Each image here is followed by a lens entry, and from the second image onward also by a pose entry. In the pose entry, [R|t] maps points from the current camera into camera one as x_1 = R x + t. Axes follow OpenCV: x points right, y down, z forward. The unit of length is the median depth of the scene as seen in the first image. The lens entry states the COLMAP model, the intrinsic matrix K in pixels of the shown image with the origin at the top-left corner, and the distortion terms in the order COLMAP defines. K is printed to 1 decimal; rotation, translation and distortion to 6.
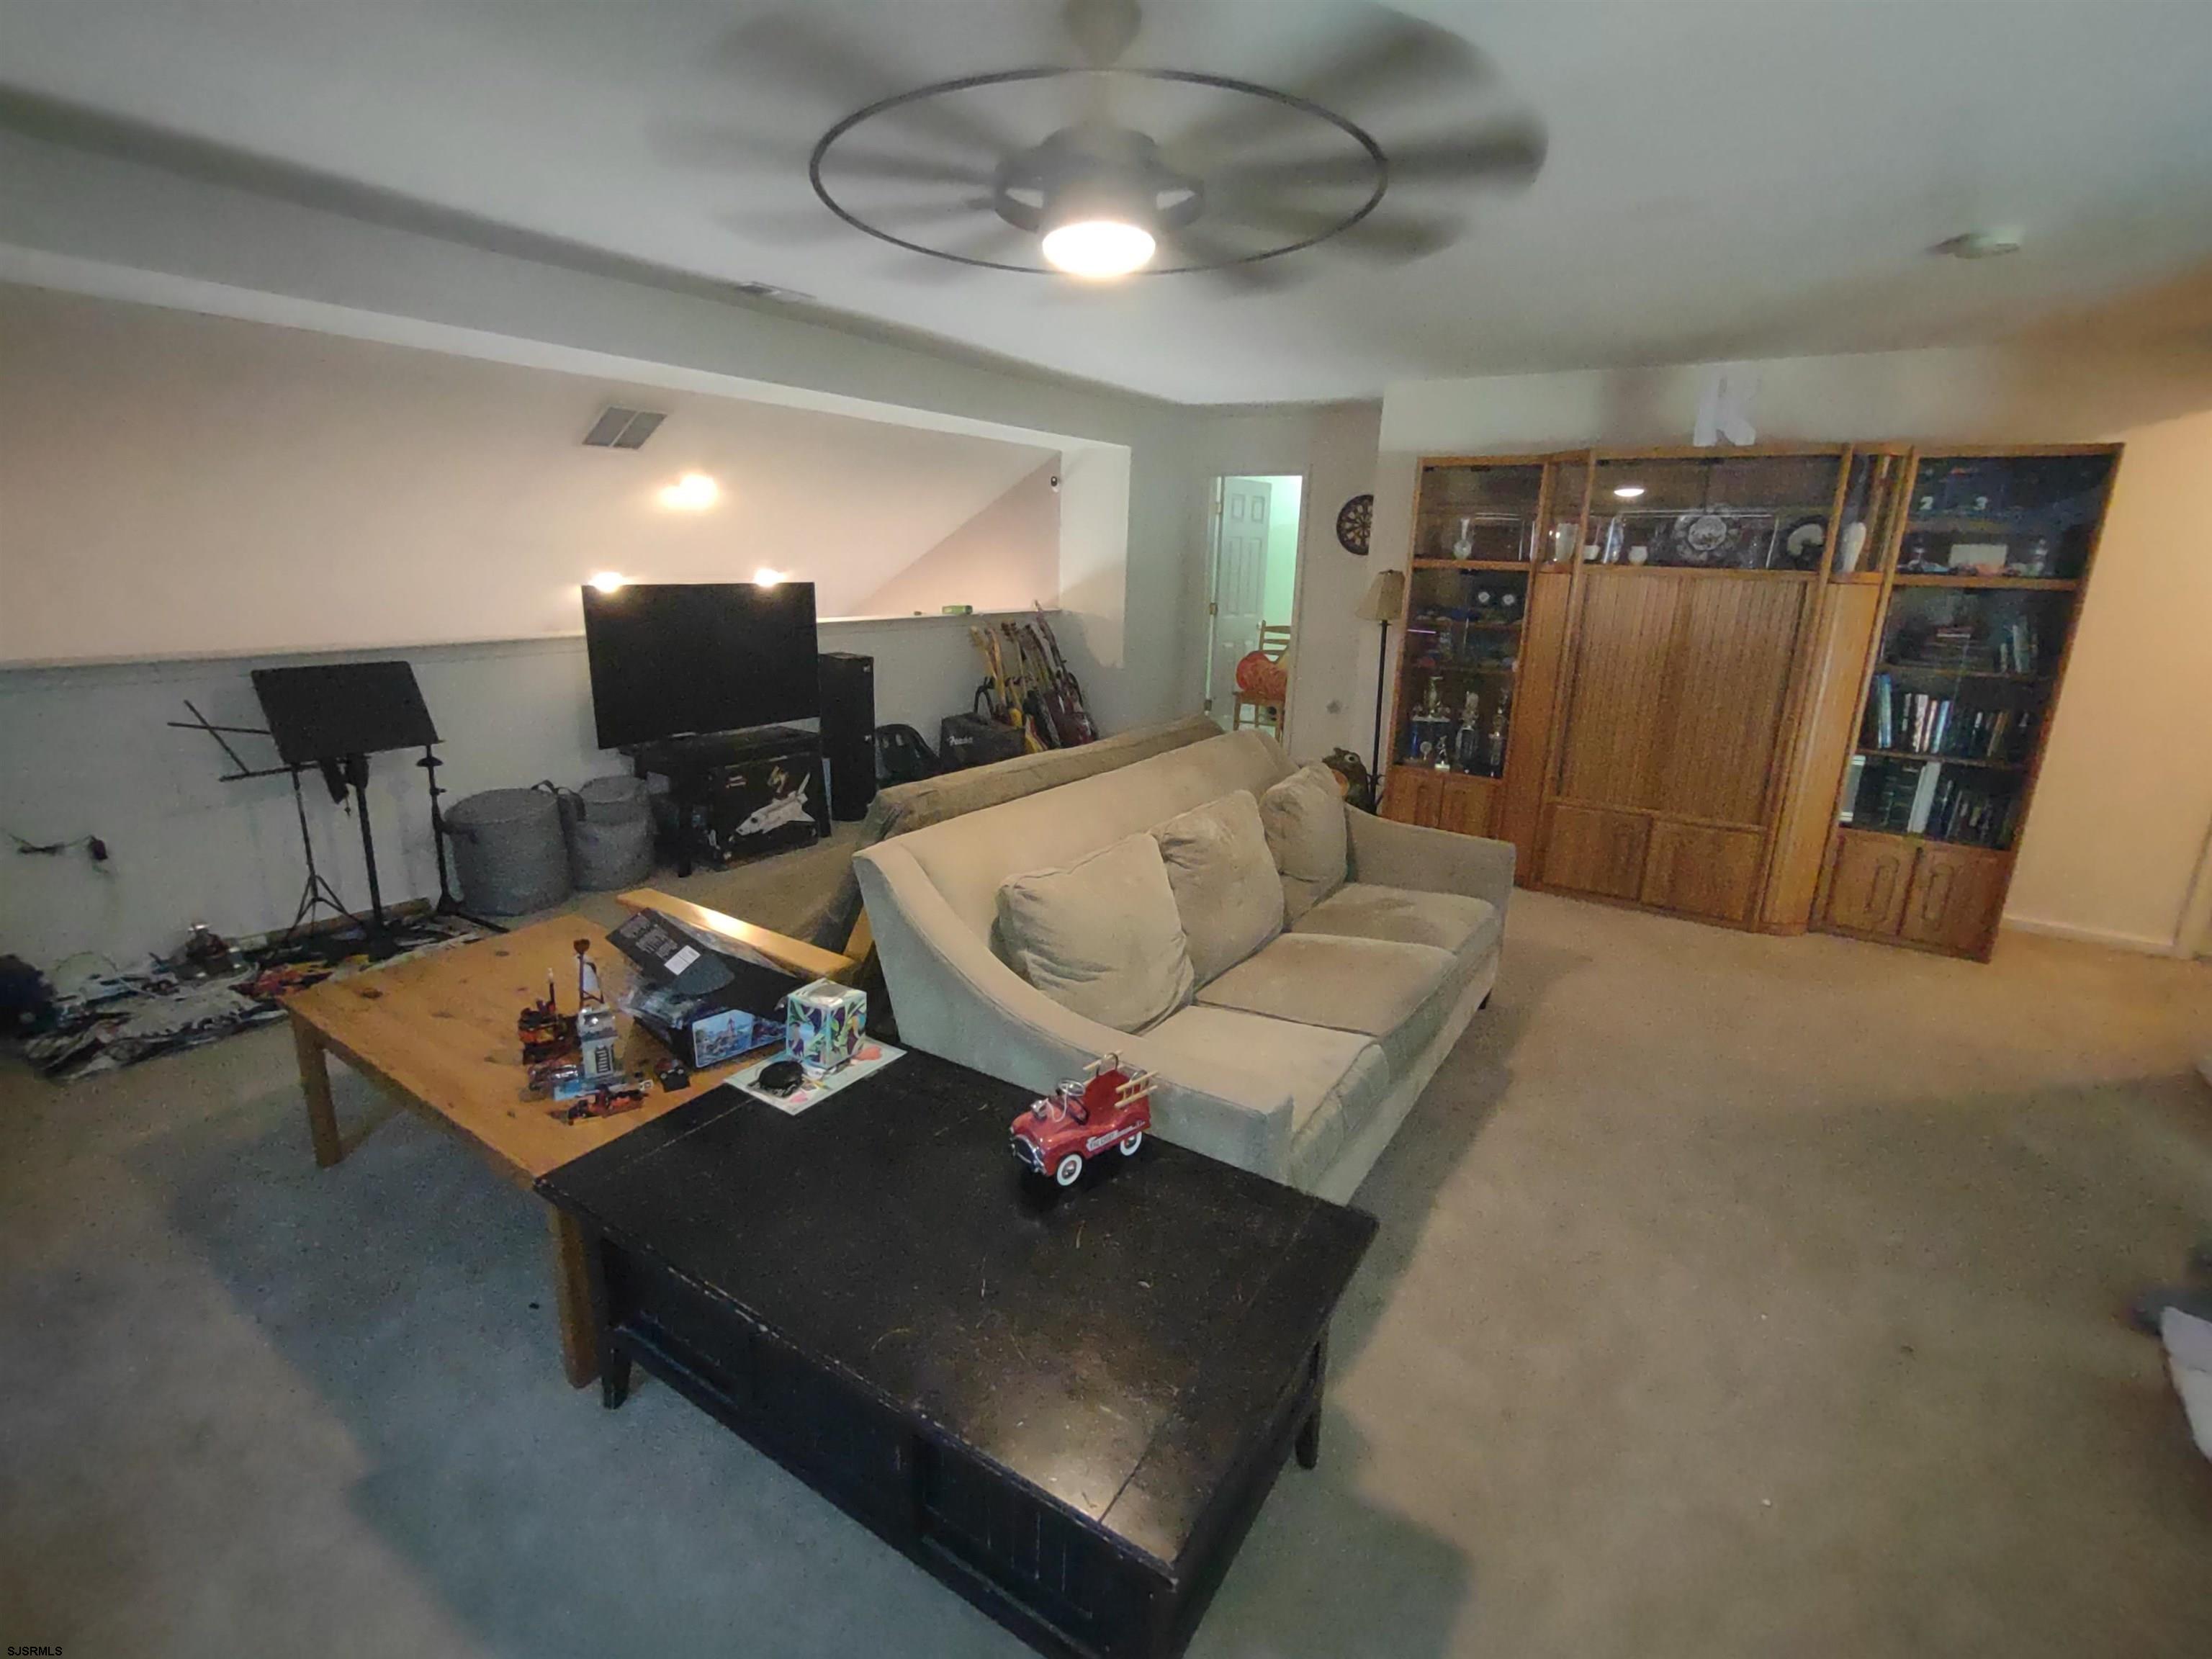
lens RADIAL K [[1004.8, 0, 1108.5], [0, 1004.8, 813.1], [0, 0, 1]] dist [-0.000691, -0.001716]
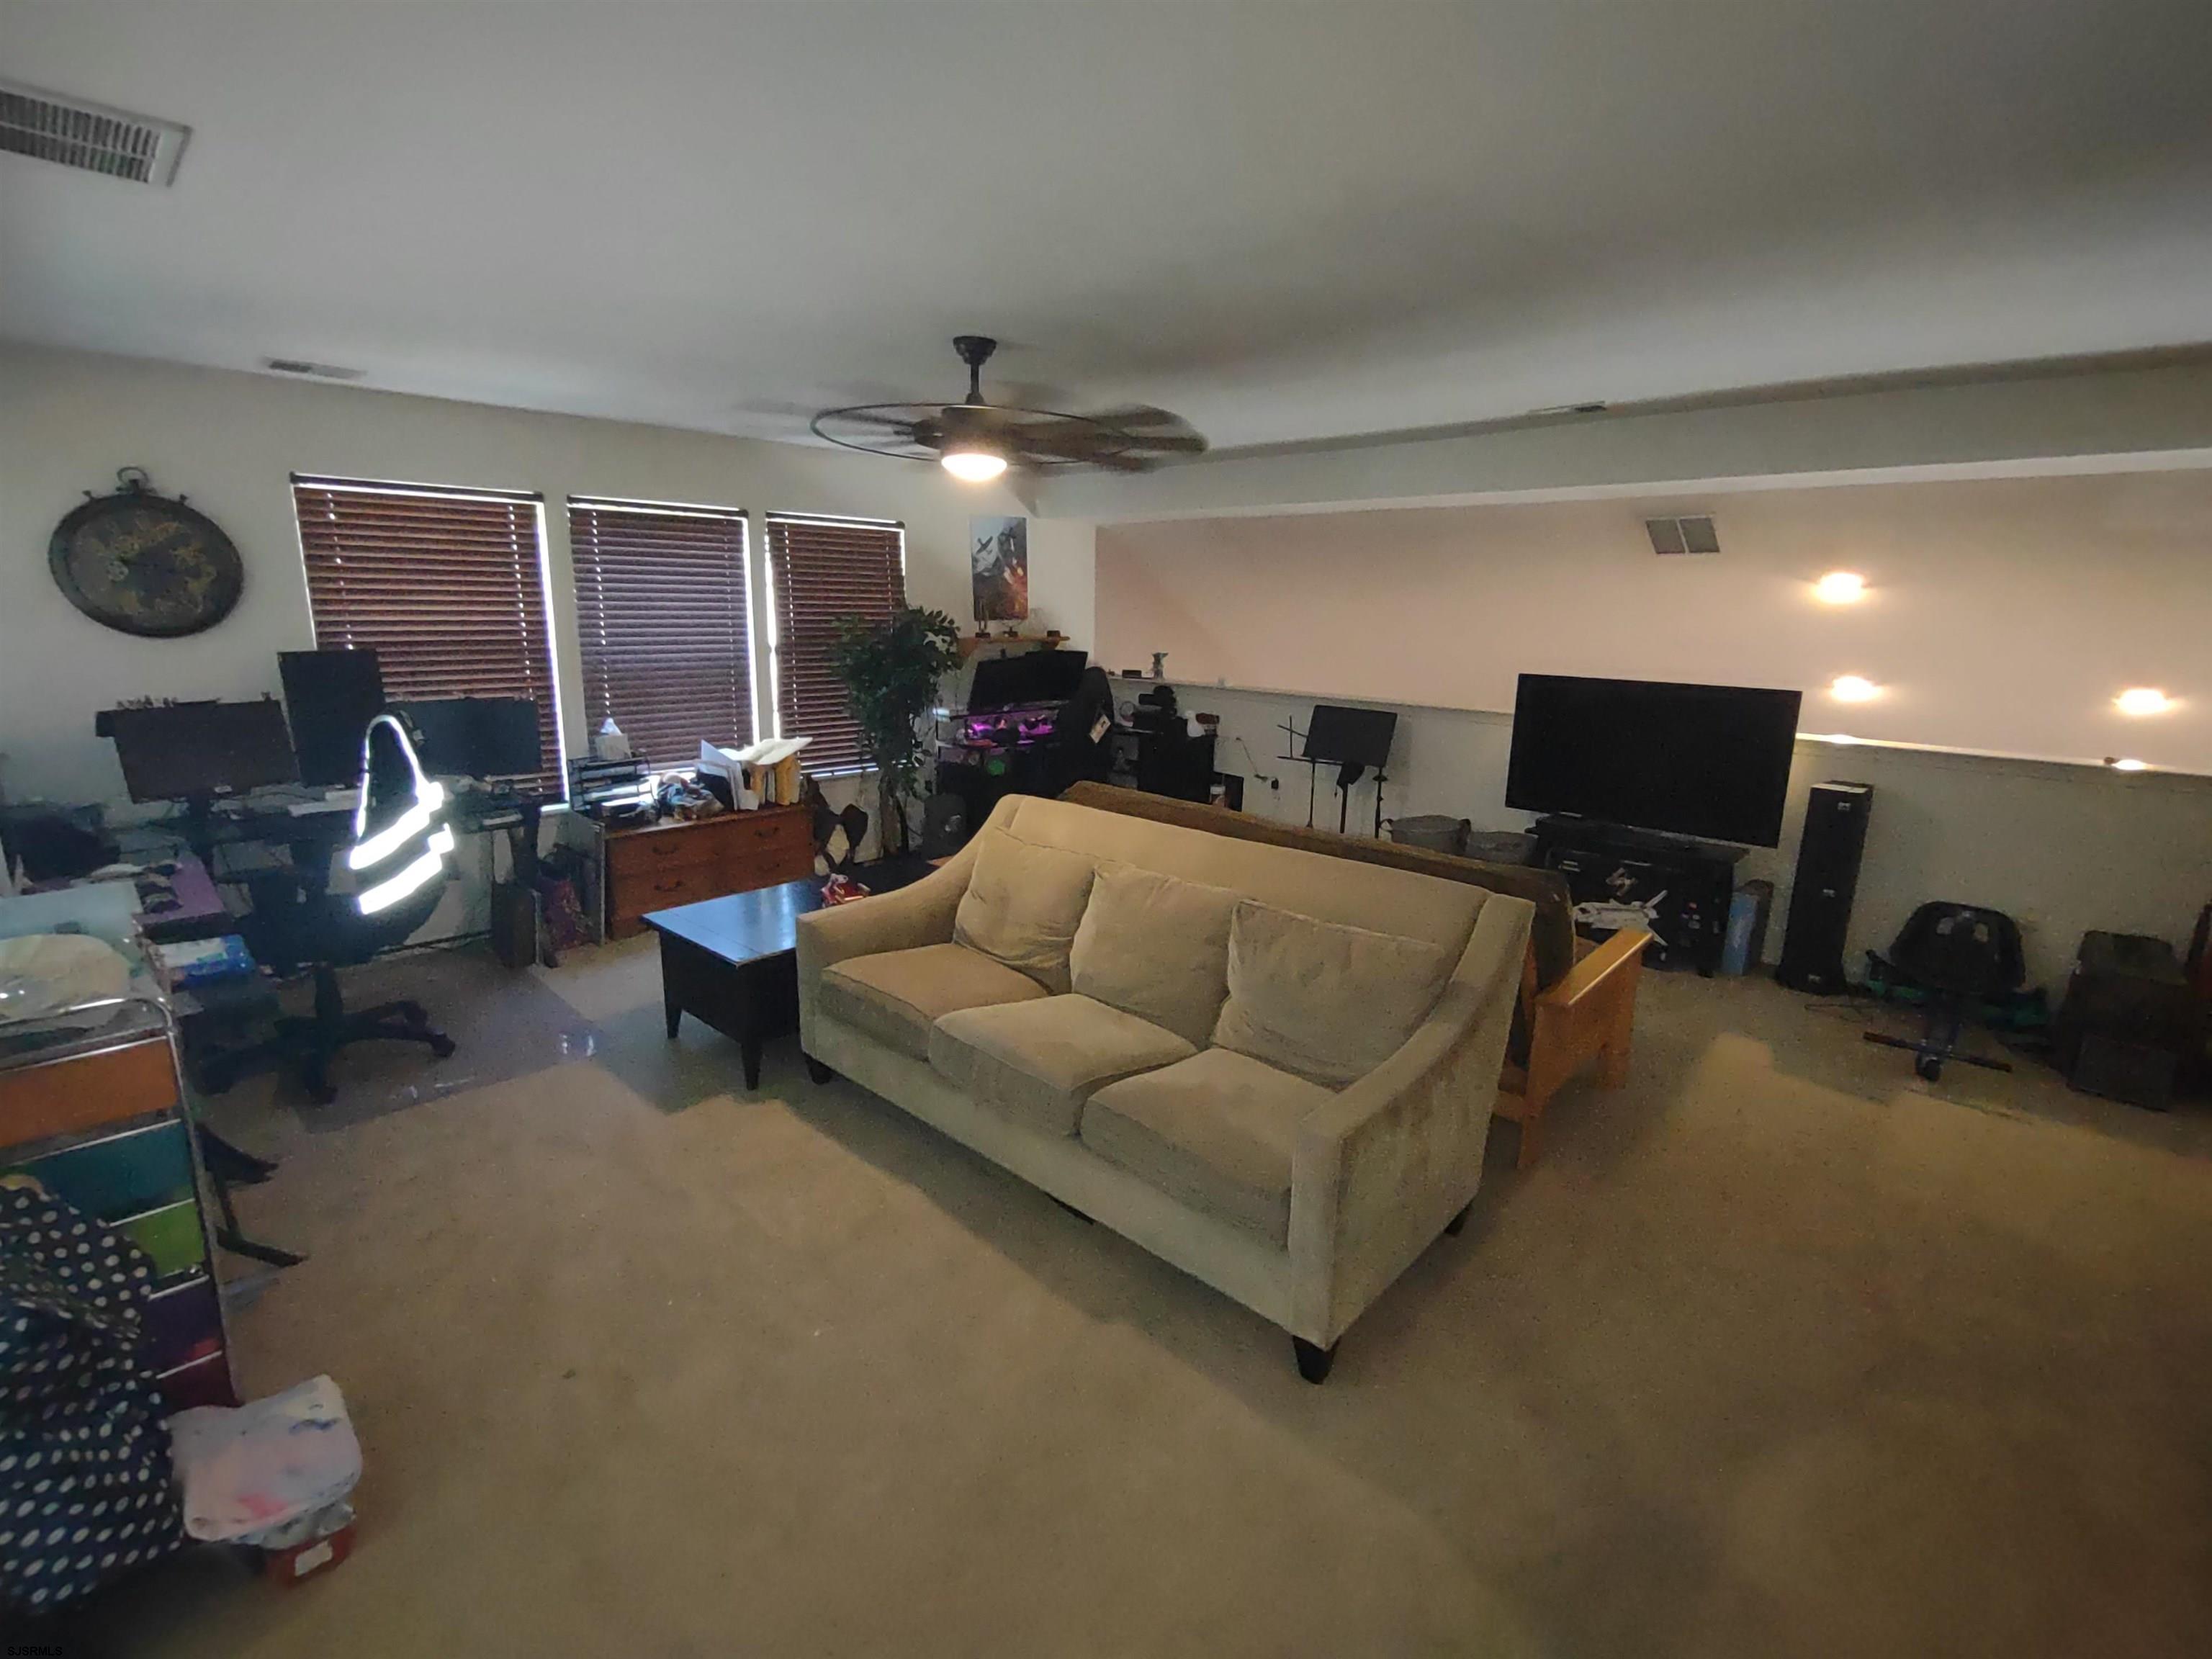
lens RADIAL K [[1004.8, 0, 1108.5], [0, 1004.8, 813.1], [0, 0, 1]] dist [-0.000691, -0.001716]
pose [[-0.182437, 0.164934, -0.969285, 0.695473], [-0.278933, 0.936645, 0.211880, -0.164888], [0.942822, 0.309020, -0.124873, 0.646248]]
